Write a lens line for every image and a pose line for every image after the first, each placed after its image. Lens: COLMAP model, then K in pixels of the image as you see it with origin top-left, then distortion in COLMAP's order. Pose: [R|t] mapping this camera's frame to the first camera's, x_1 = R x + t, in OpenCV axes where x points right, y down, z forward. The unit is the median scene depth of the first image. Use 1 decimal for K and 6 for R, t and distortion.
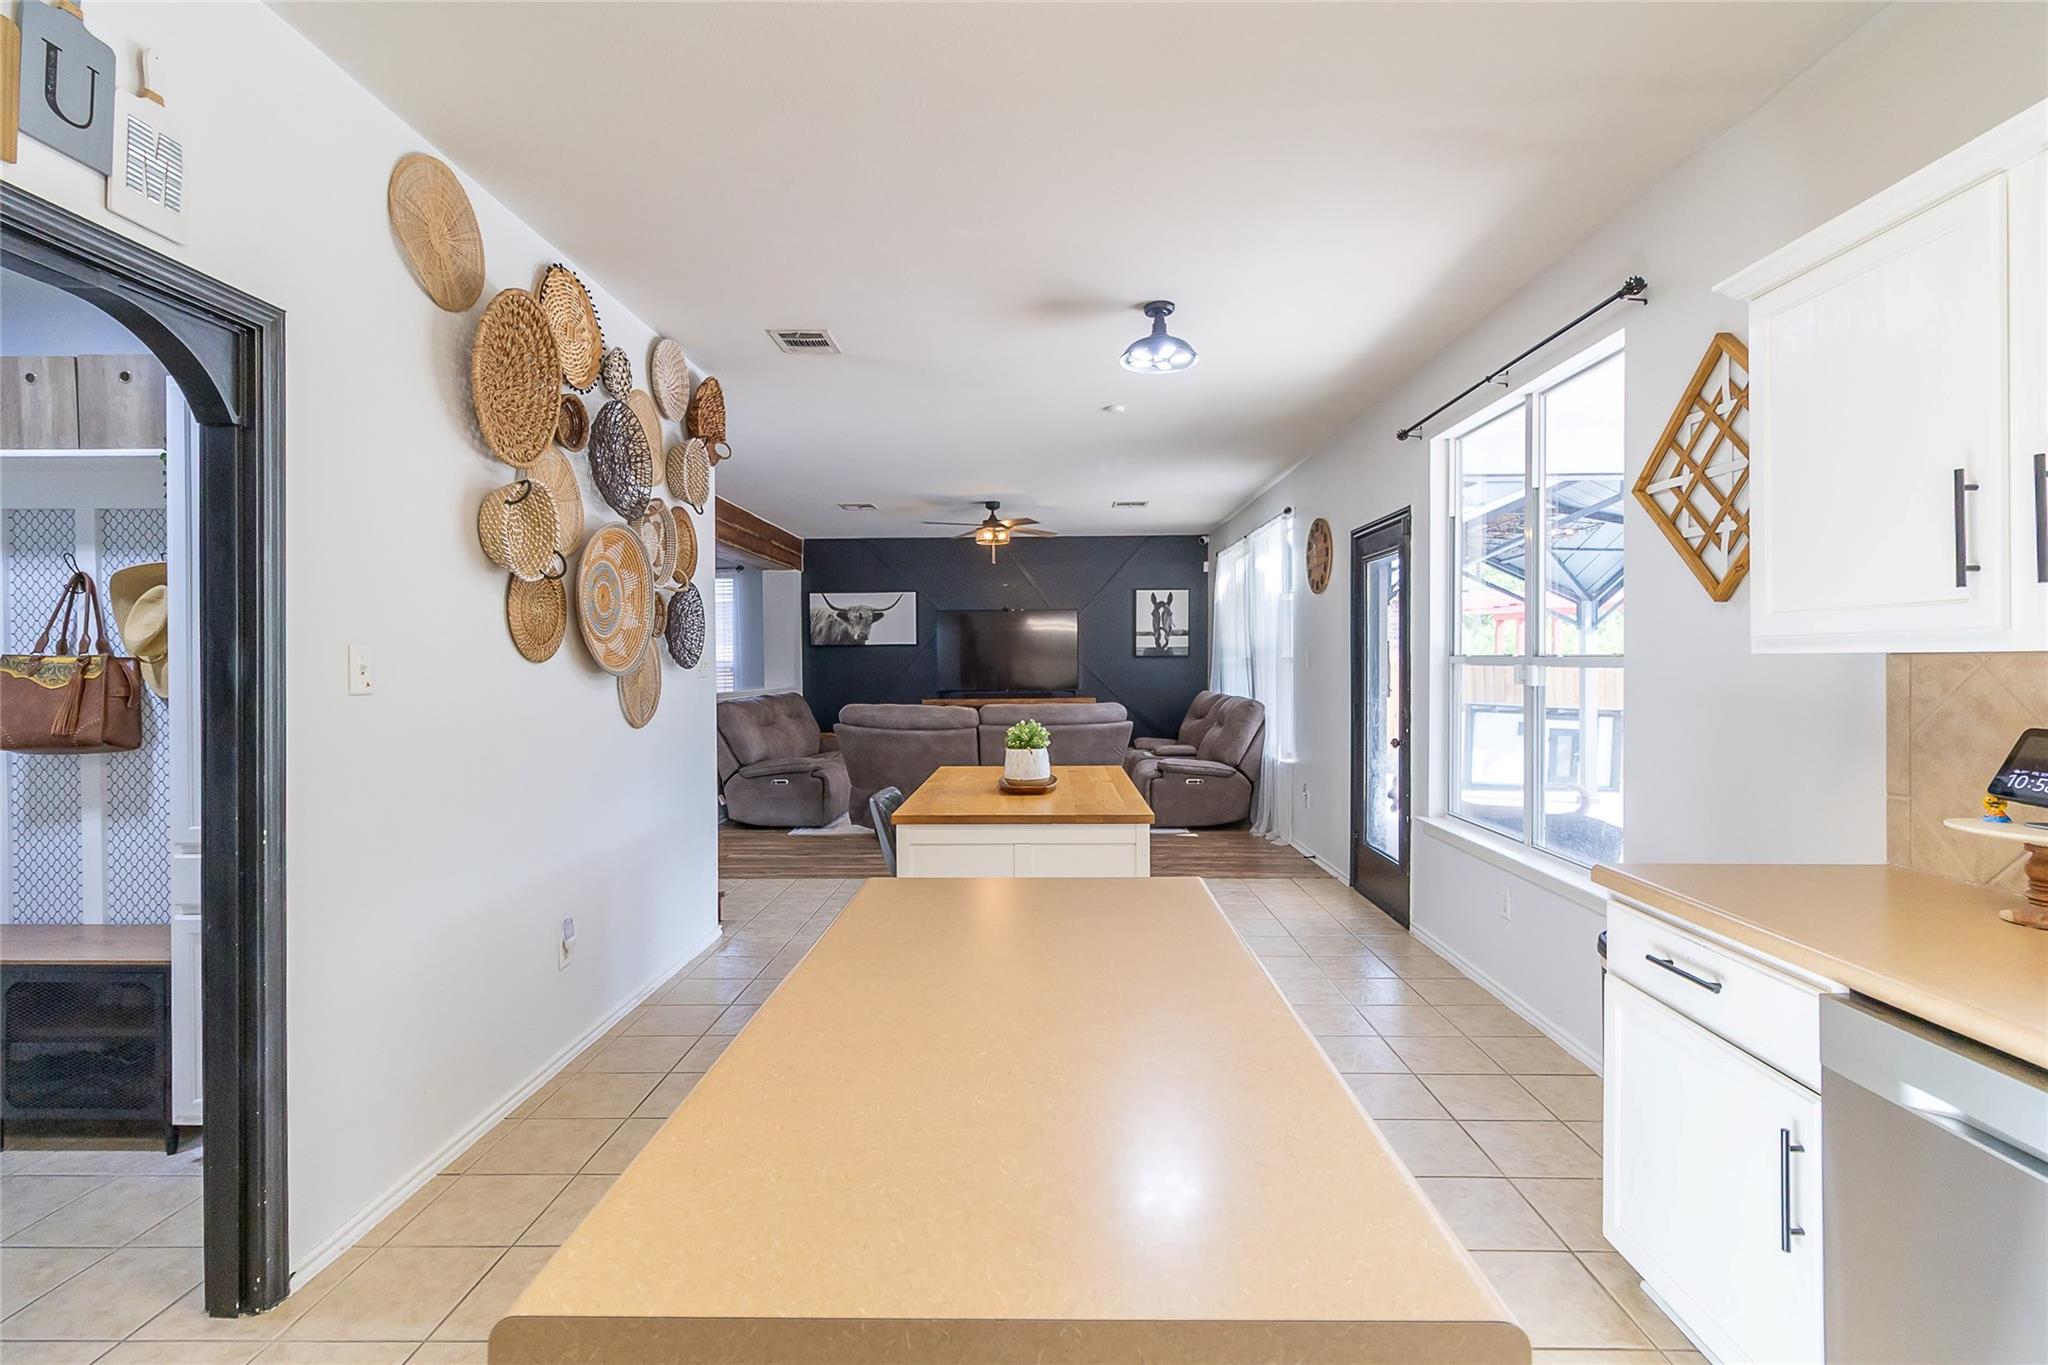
lens RADIAL K [[945.8, 0, 1031.9], [0, 945.8, 665.1], [0, 0, 1]] dist [0.004270, 0.000300]
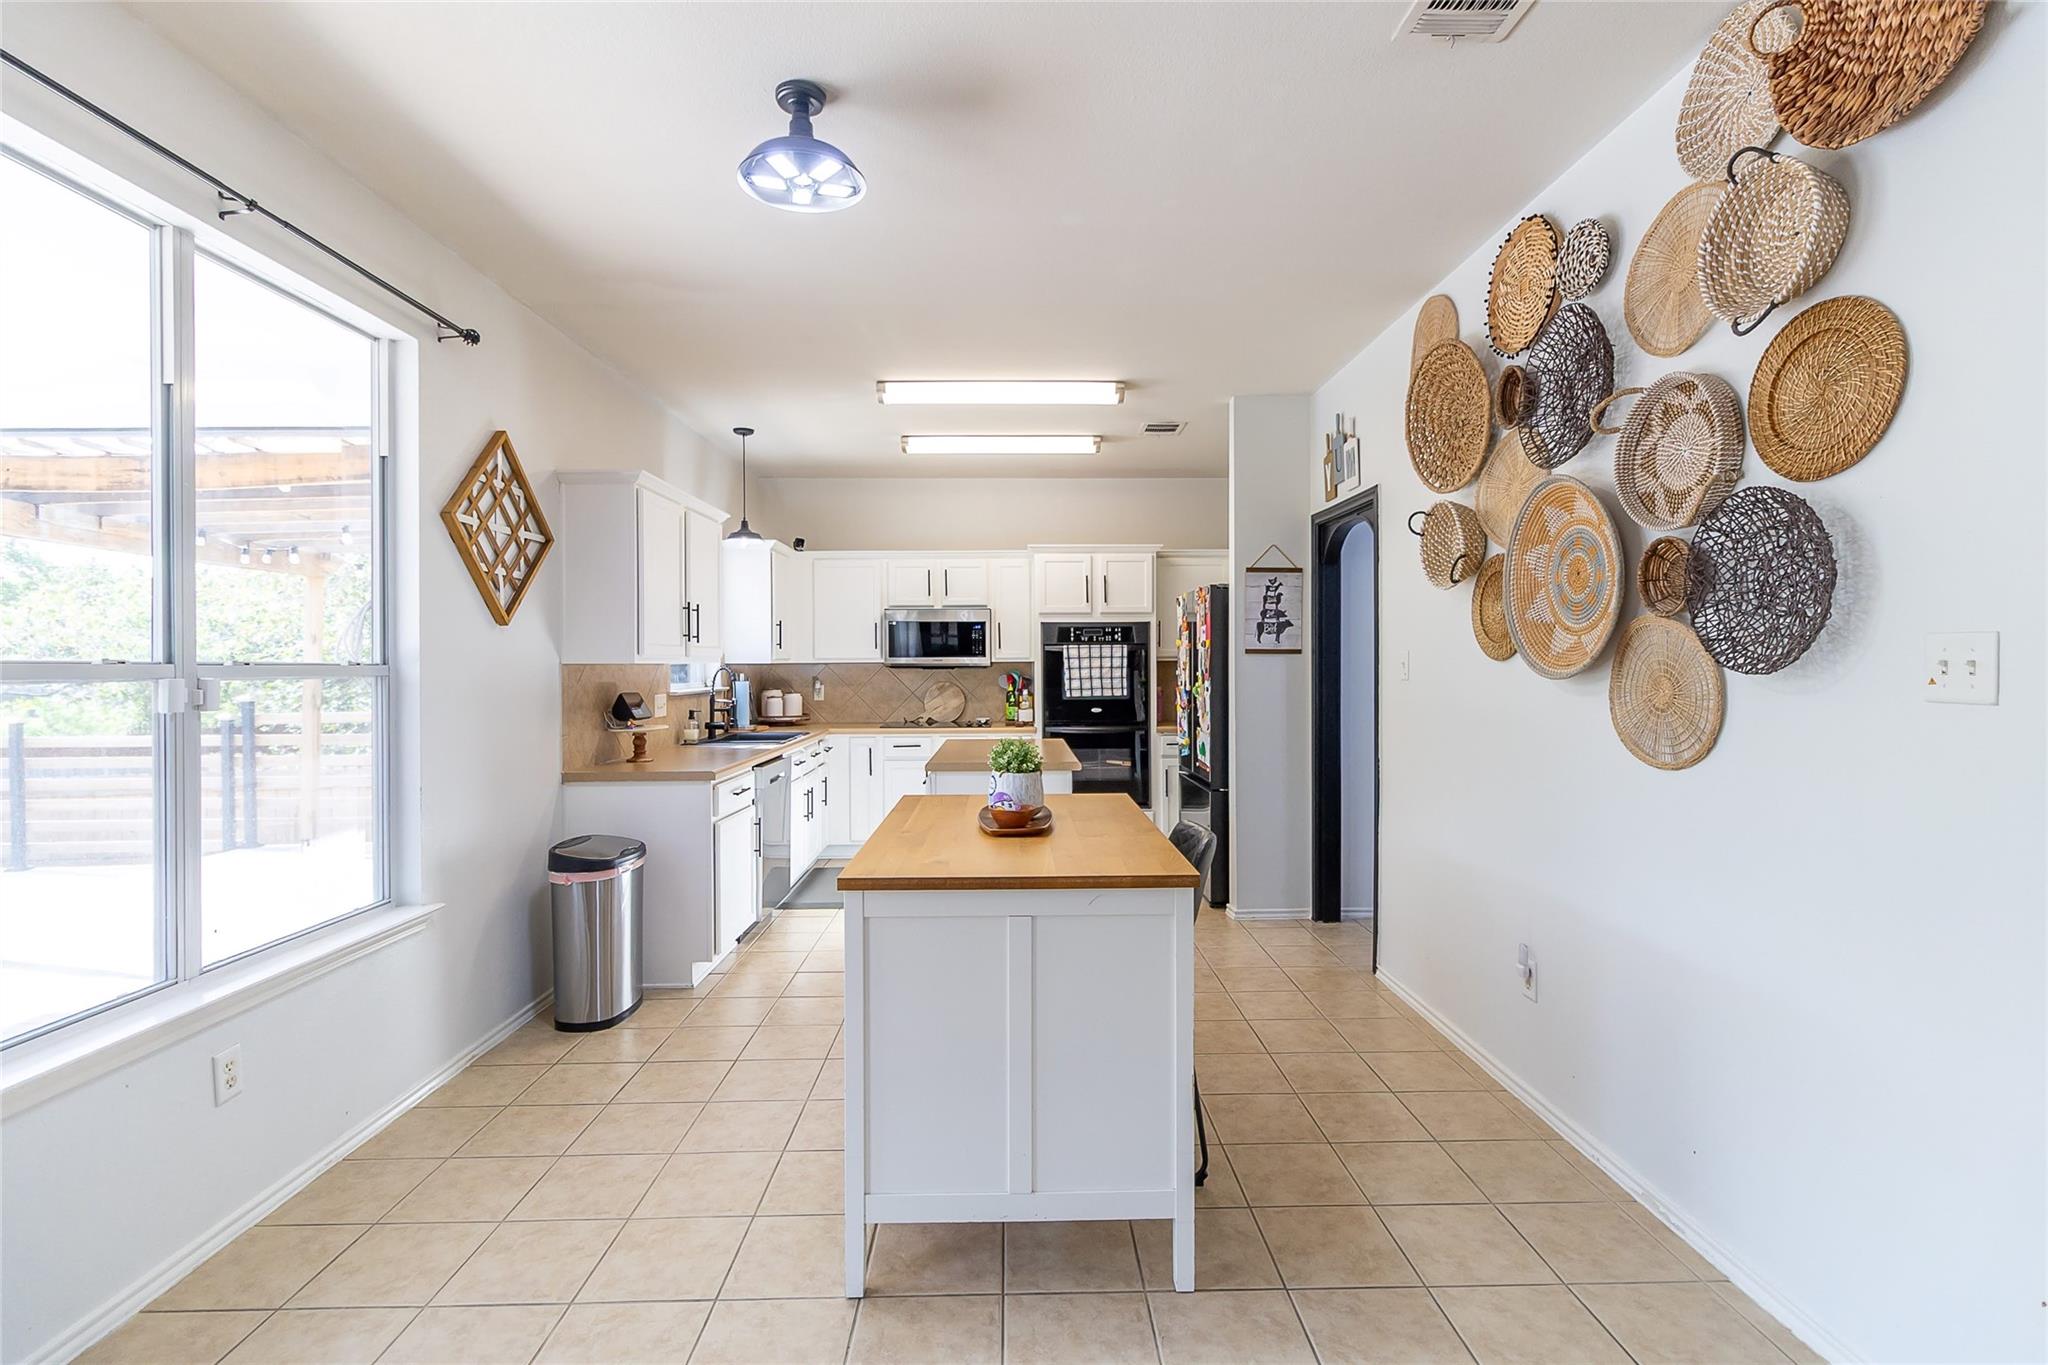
lens RADIAL K [[945.8, 0, 1031.9], [0, 945.8, 665.1], [0, 0, 1]] dist [0.004270, 0.000300]
pose [[-0.999038, 0.010277, -0.042626, 0.015011], [0.009920, 0.999914, 0.008579, -0.010534], [0.042710, 0.008148, -0.999054, 2.119933]]
